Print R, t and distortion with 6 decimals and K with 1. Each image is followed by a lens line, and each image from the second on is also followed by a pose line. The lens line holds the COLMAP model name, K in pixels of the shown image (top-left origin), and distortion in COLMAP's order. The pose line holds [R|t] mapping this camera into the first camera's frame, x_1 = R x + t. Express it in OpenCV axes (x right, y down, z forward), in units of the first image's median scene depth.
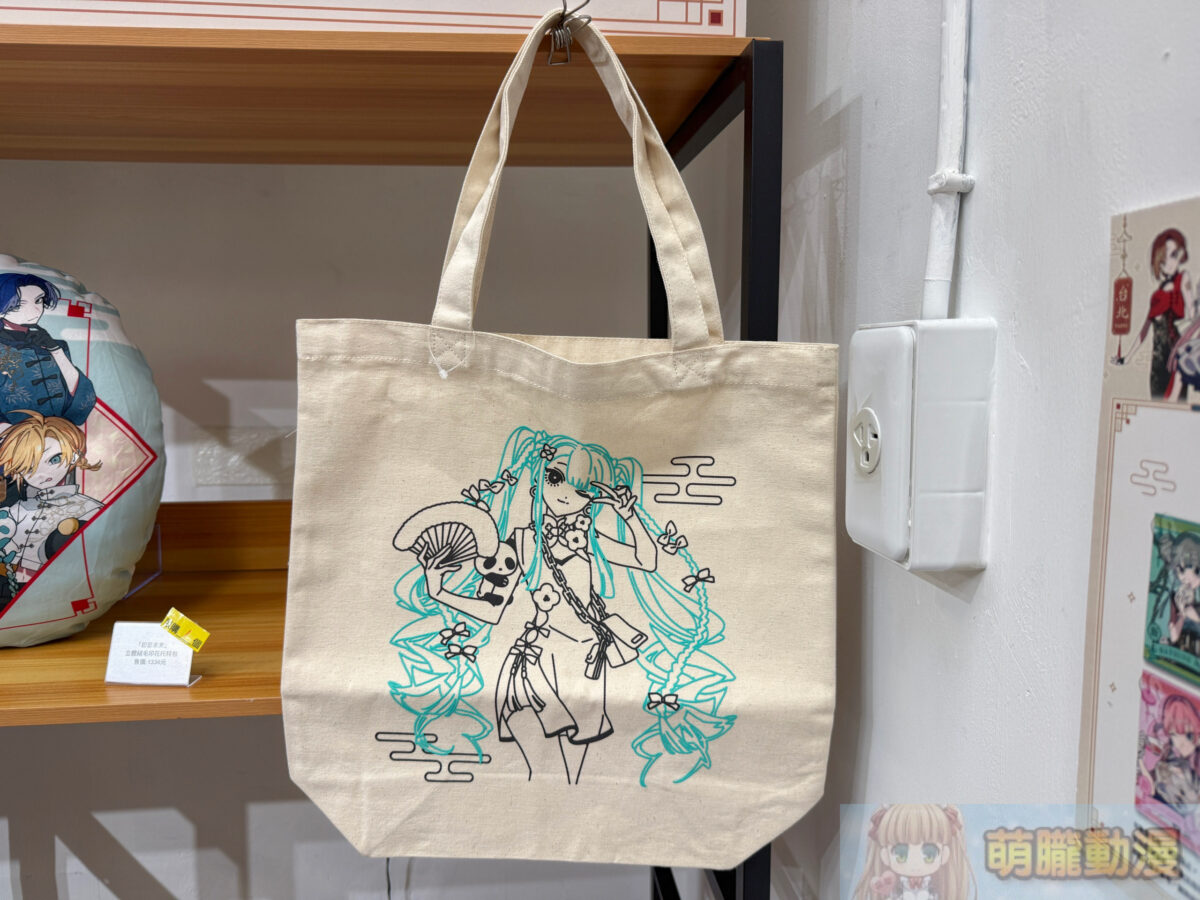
lens RADIAL K [[844.7, 0, 573.8], [0, 844.7, 446.1], [0, 0, 1]] dist [0.086368, -0.130868]
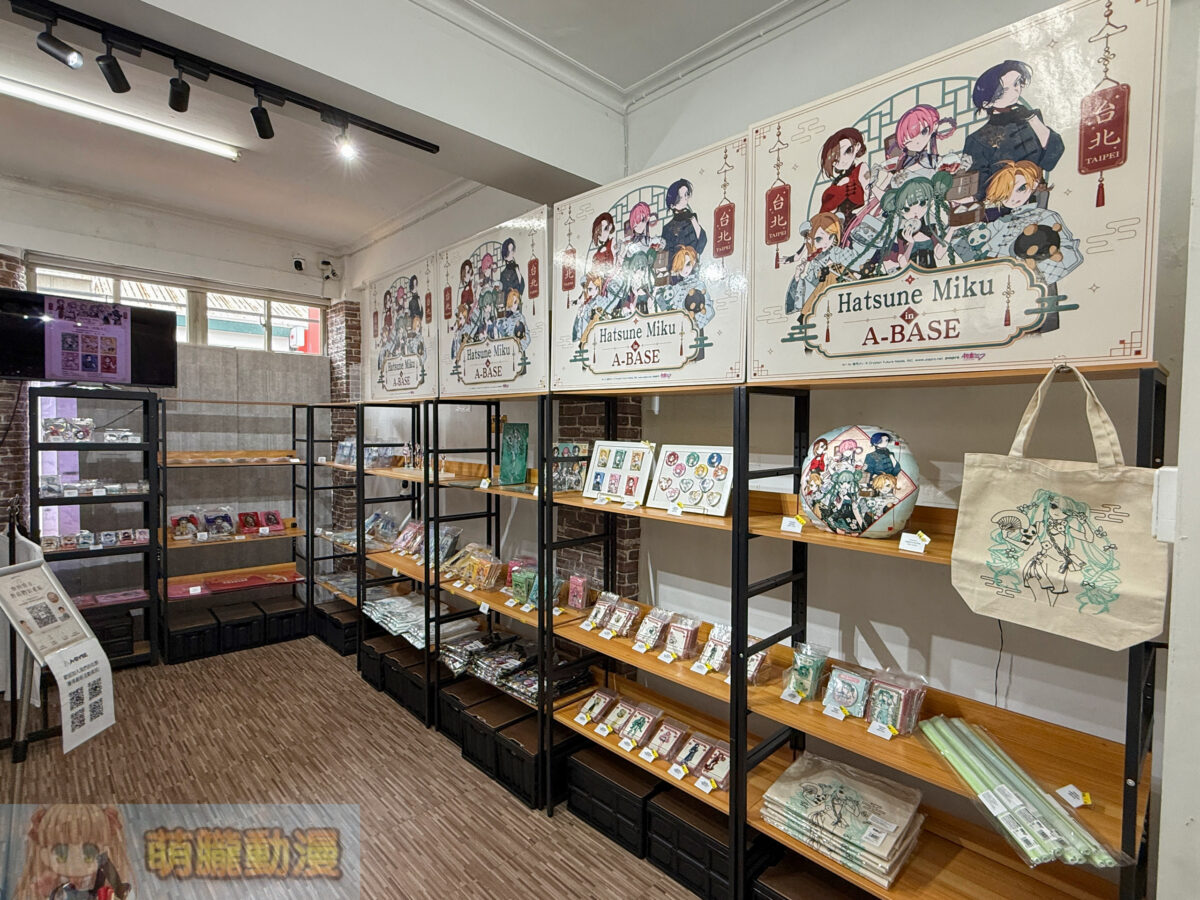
lens RADIAL K [[592.4, 0, 600.0], [0, 592.4, 450.0], [0, 0, 1]] dist [-0.002790, -0.000271]
pose [[0.627241, 0.046735, -0.777422, 0.549955], [-0.095926, 0.995233, -0.017567, 0.025626], [0.772895, 0.085594, 0.628734, -1.488685]]
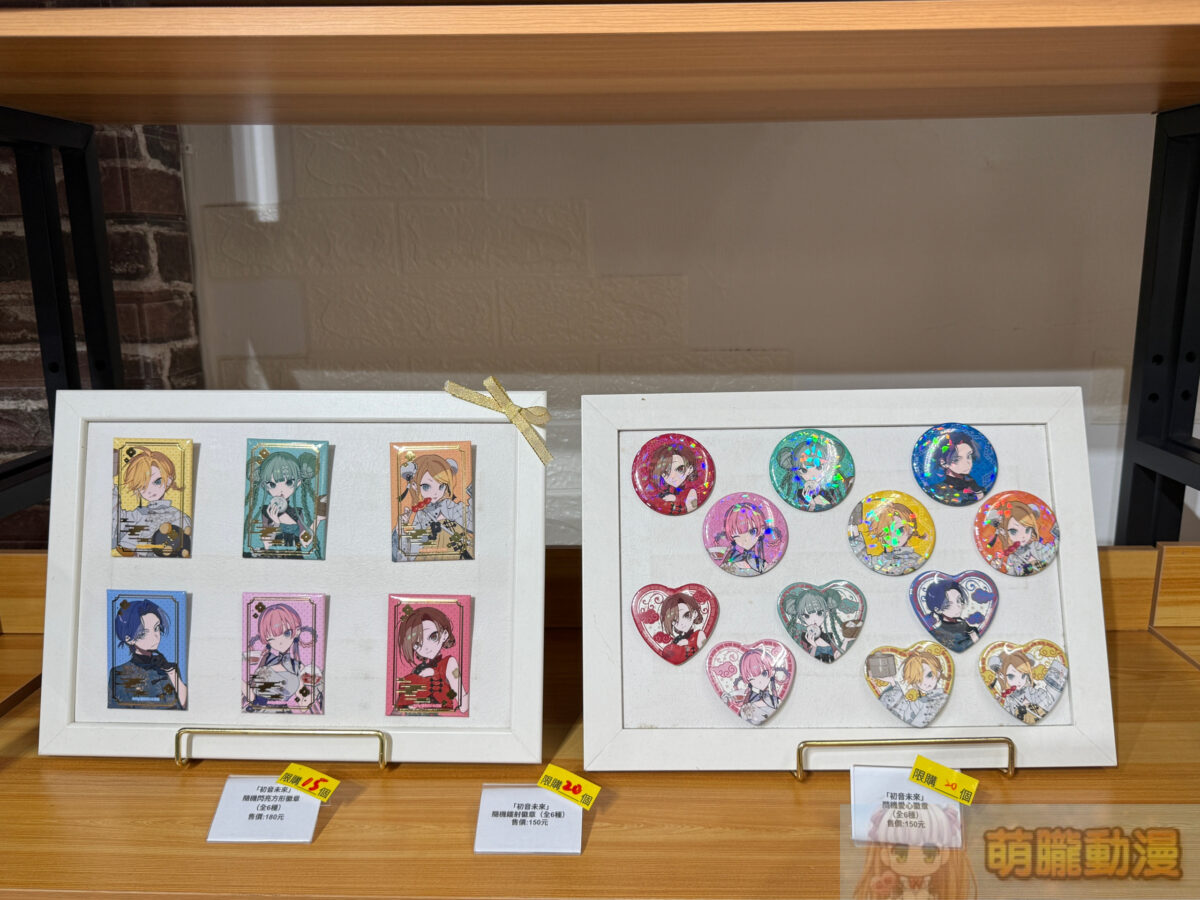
lens RADIAL K [[955.7, 0, 600.0], [0, 955.7, 450.0], [0, 0, 1]] dist [0.000577, -0.000120]
pose [[0.993059, 0.023635, -0.115221, -1.830362], [-0.010291, 0.993305, 0.115062, -0.161372], [0.117169, -0.113077, 0.986653, 0.016895]]
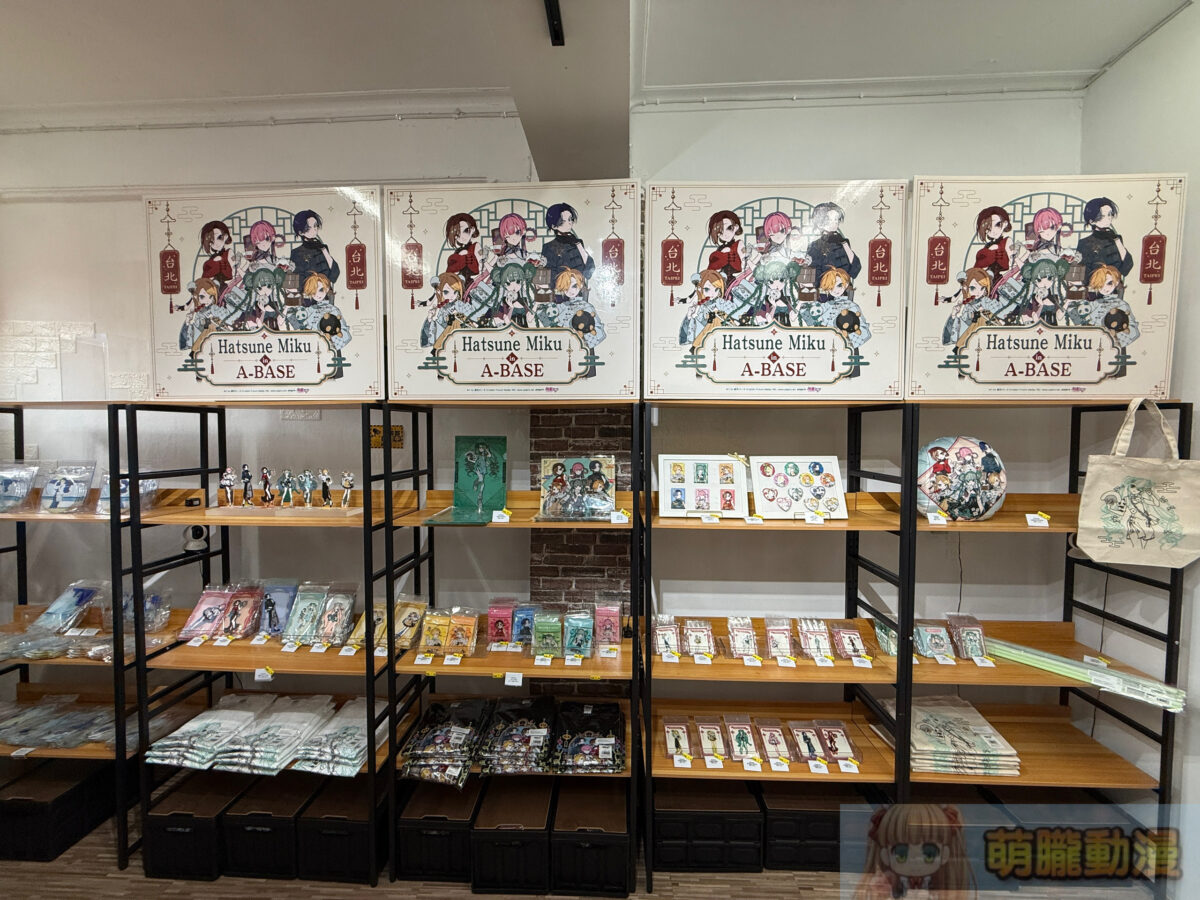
lens RADIAL K [[449.1, 0, 600.0], [0, 449.1, 450.0], [0, 0, 1]] dist [-0.003952, 0.000290]
pose [[0.990697, 0.012204, -0.135540, -2.504163], [-0.022454, 0.996979, -0.074353, 0.081104], [0.134223, 0.076705, 0.987978, -1.819489]]
